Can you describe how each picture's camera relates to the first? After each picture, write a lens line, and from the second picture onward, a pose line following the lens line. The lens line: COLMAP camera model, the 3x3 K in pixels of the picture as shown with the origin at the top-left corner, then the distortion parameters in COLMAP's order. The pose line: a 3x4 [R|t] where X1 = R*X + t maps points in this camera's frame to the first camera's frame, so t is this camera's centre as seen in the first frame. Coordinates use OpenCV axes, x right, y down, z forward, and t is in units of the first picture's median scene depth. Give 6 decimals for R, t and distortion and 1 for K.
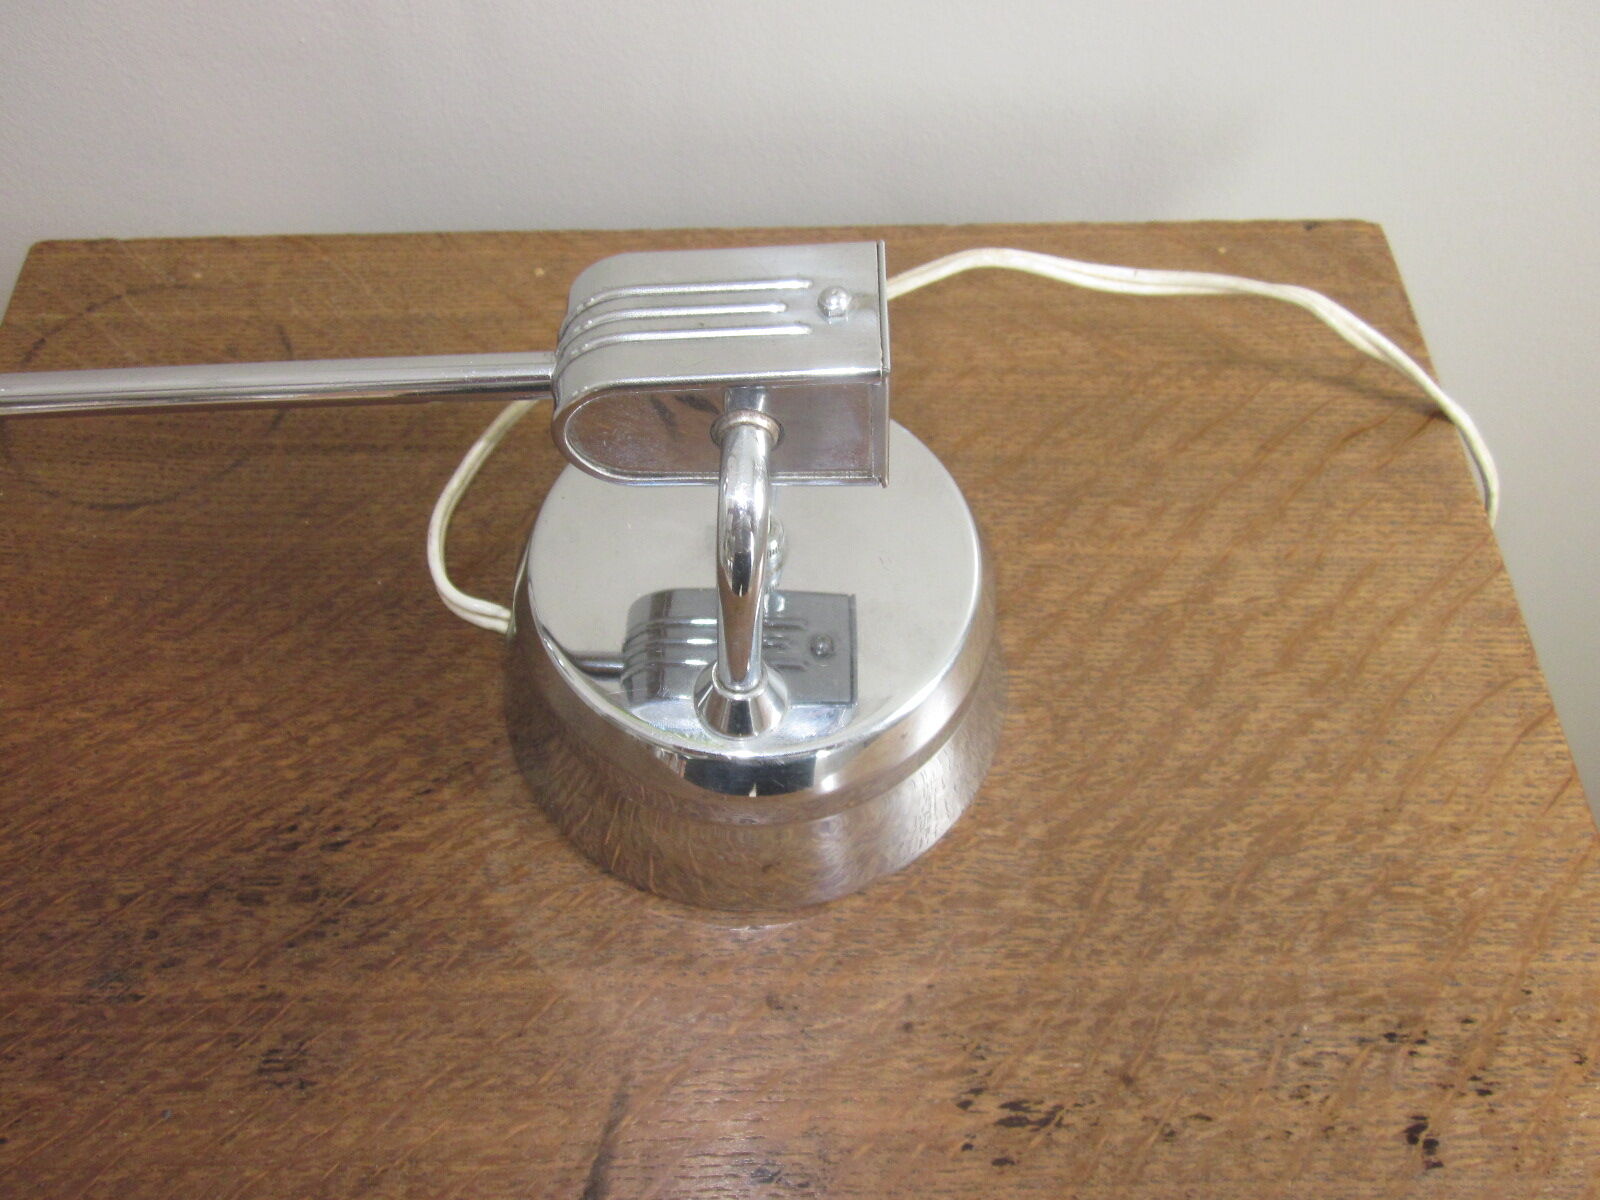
lens RADIAL K [[1320.9, 0, 800.4], [0, 1320.9, 591.3], [0, 0, 1]] dist [-0.043613, 0.016285]
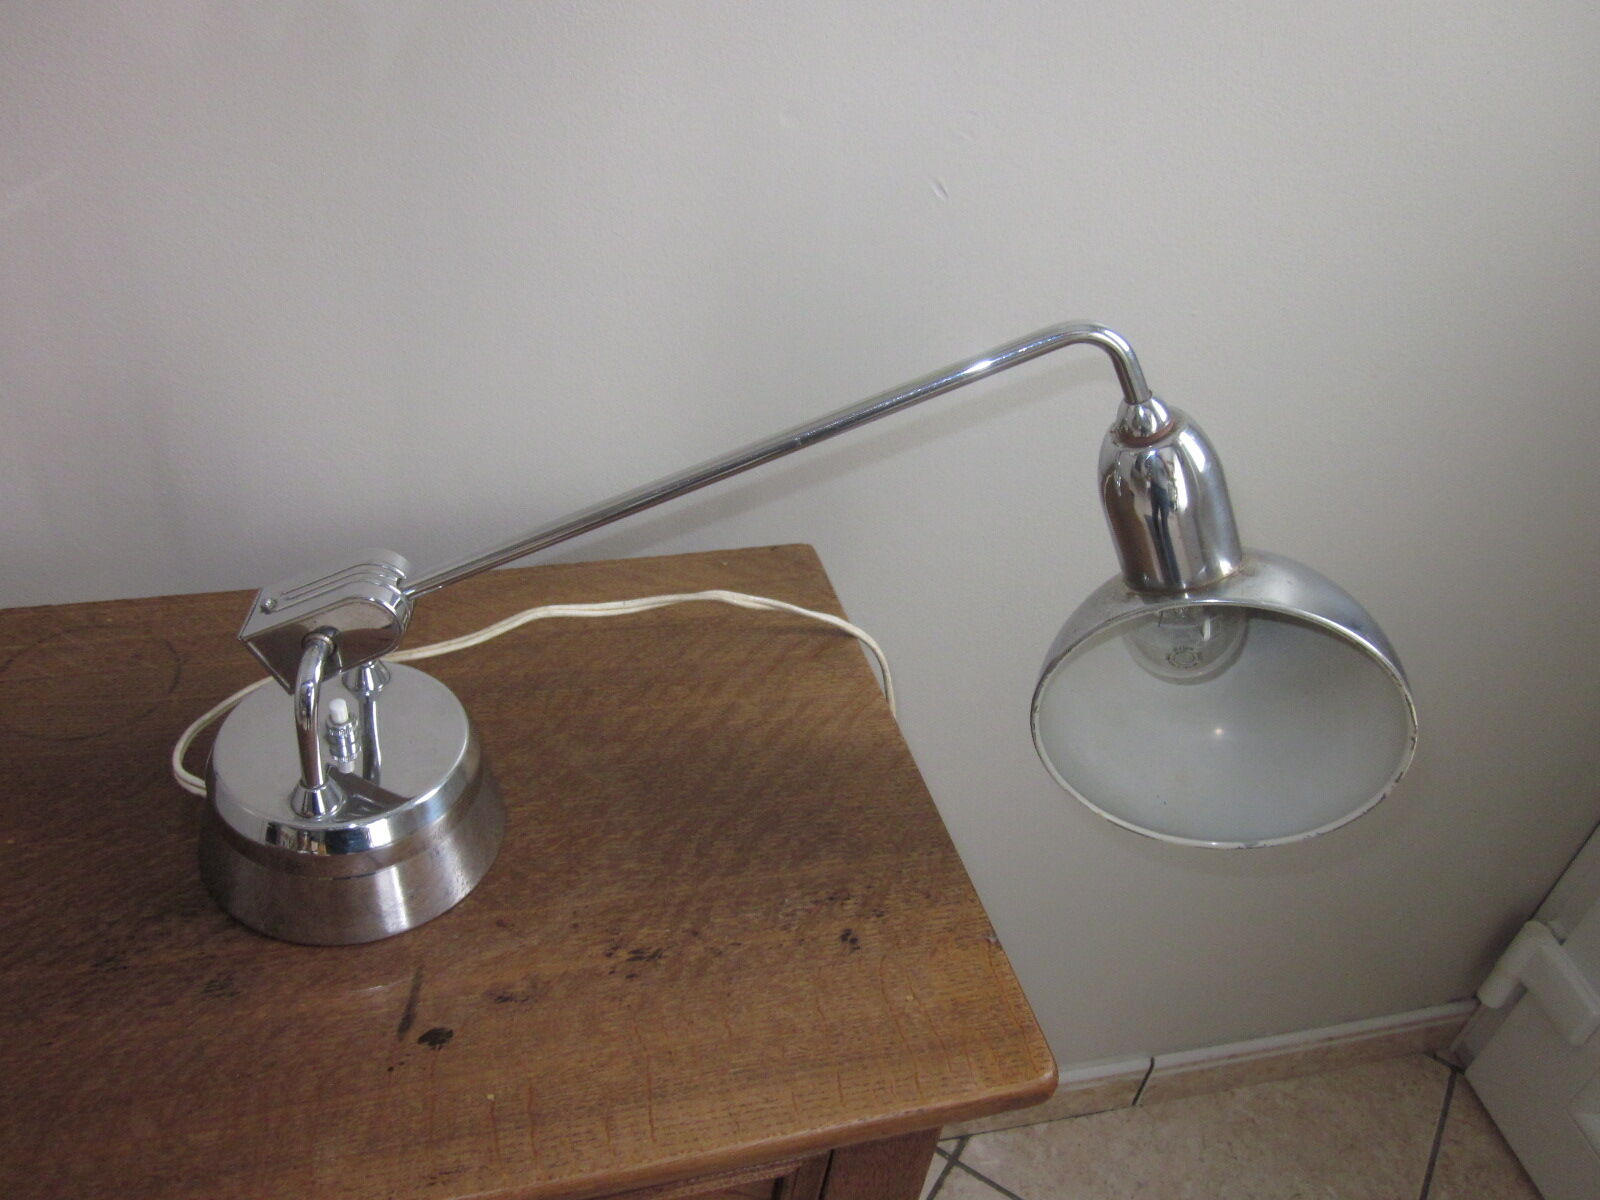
lens RADIAL K [[1320.9, 0, 797.2], [0, 1320.9, 601.1], [0, 0, 1]] dist [-0.043613, 0.016285]
pose [[0.968530, -0.080331, 0.235578, -0.014795], [0.158588, 0.928656, -0.335333, 0.551697], [-0.191833, 0.362140, 0.912170, -0.871022]]
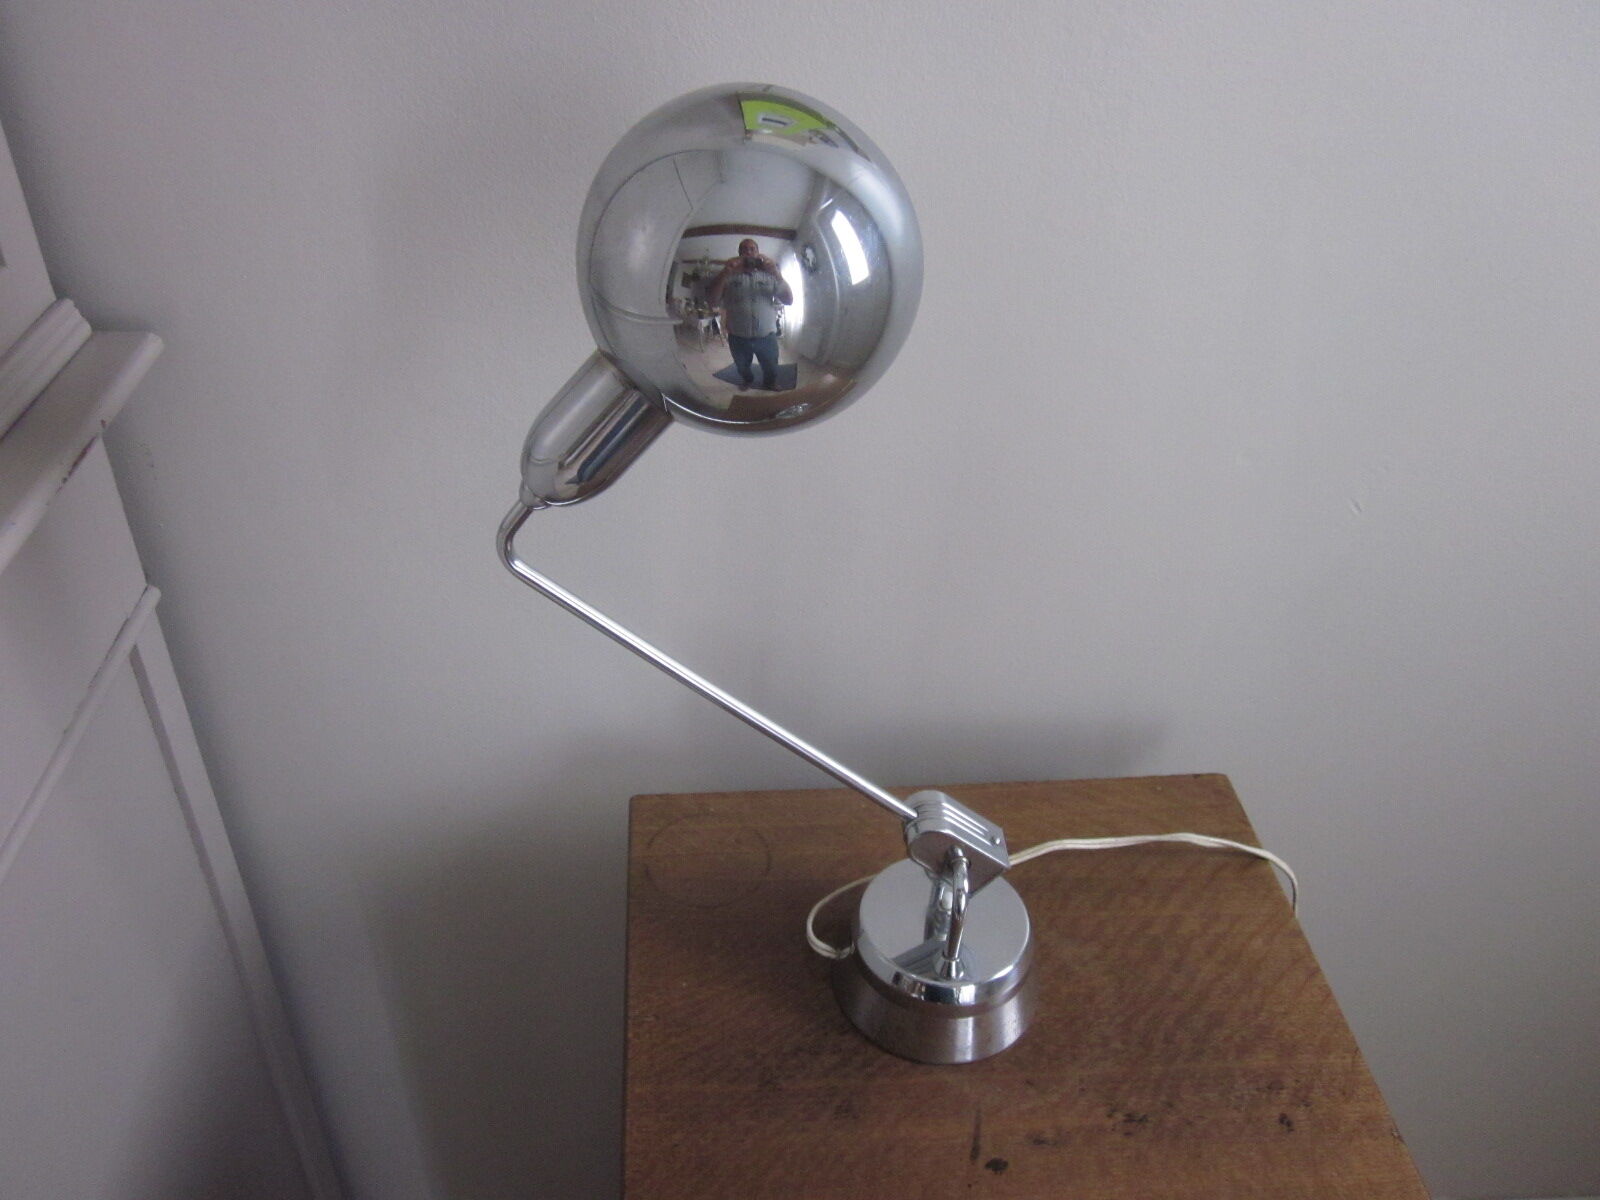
lens RADIAL K [[1320.9, 0, 798.3], [0, 1320.9, 595.5], [0, 0, 1]] dist [-0.043613, 0.016285]
pose [[0.998348, -0.014015, 0.055714, -0.571428], [0.034536, 0.921396, -0.387088, 0.394652], [-0.045909, 0.388373, 0.920358, -1.615432]]
